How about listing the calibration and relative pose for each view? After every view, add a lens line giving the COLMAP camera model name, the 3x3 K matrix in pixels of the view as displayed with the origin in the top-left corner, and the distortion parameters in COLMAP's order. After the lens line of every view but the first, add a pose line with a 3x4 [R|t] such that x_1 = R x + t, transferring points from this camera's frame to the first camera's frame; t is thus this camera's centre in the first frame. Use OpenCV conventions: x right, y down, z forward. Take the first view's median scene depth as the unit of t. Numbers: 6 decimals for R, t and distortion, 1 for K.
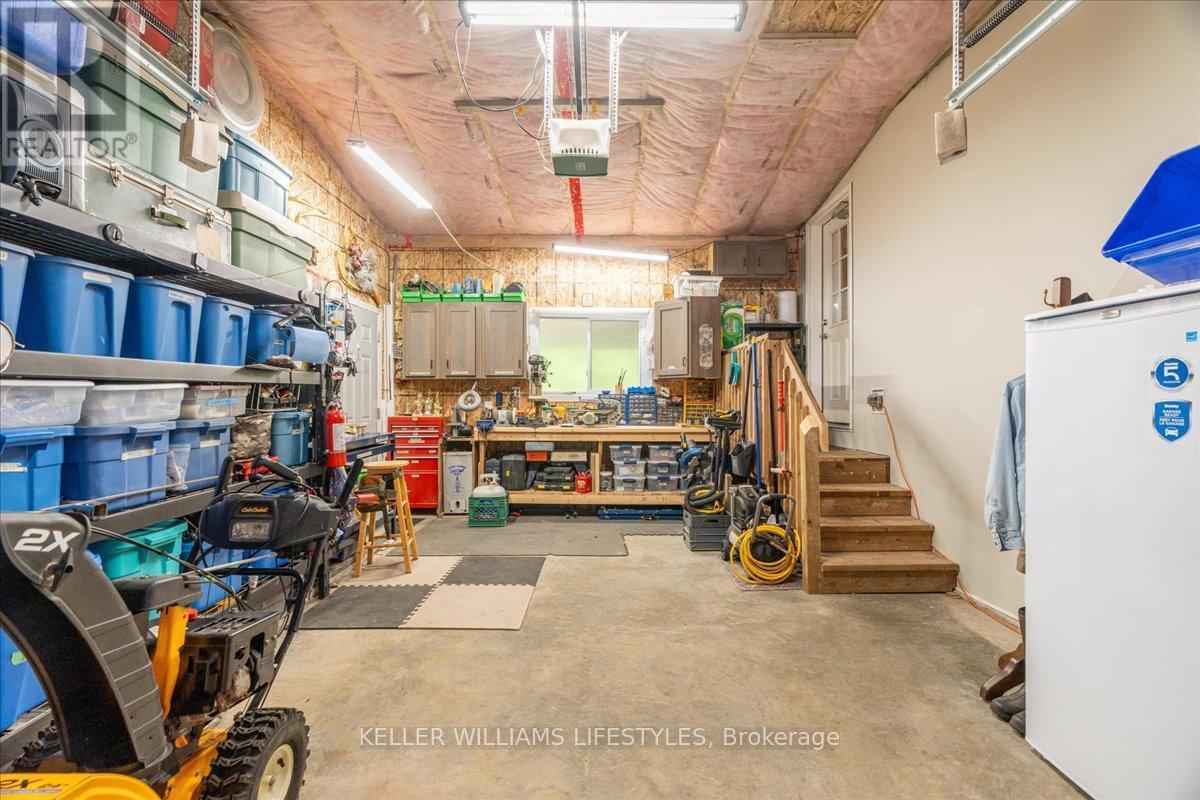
lens RADIAL K [[541.1, 0, 600.0], [0, 541.1, 397.5], [0, 0, 1]] dist [0.002702, 0.001327]
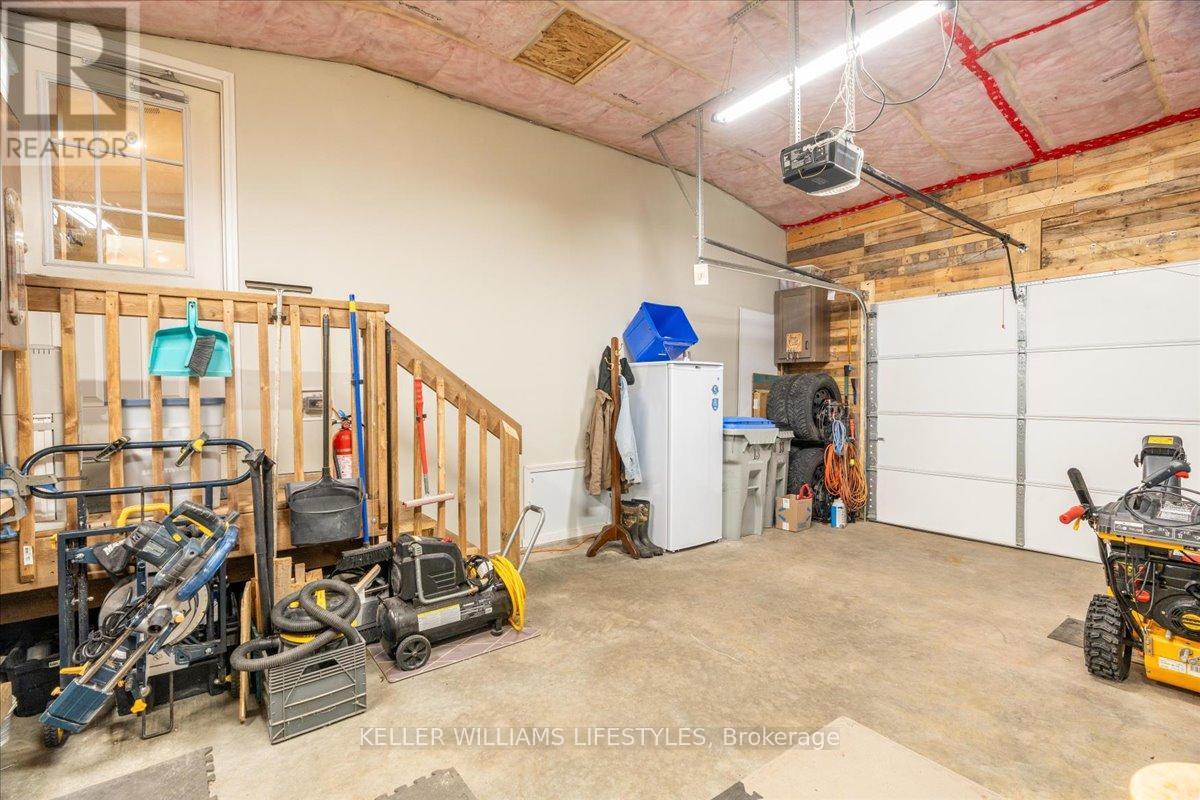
lens RADIAL K [[541.1, 0, 599.5], [0, 541.1, 398.2], [0, 0, 1]] dist [0.002702, 0.001327]
pose [[-0.598019, -0.008626, 0.801436, -0.540765], [0.004394, 0.999892, 0.014041, -0.017551], [-0.801470, 0.011918, -0.597916, 1.704840]]
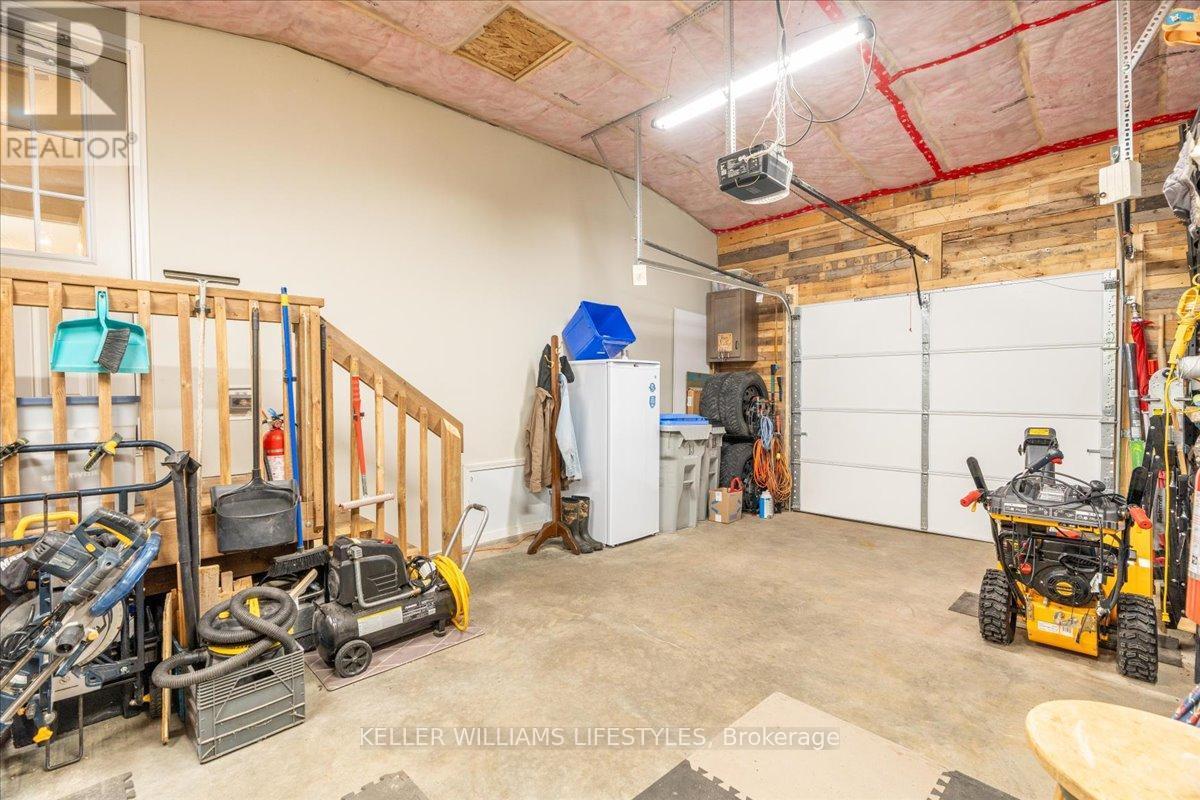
lens RADIAL K [[541.1, 0, 599.7], [0, 541.1, 398.0], [0, 0, 1]] dist [0.002702, 0.001327]
pose [[-0.692980, -0.009522, 0.720894, -0.538185], [0.004683, 0.999832, 0.017708, -0.016900], [-0.720942, 0.015647, -0.692819, 1.730366]]
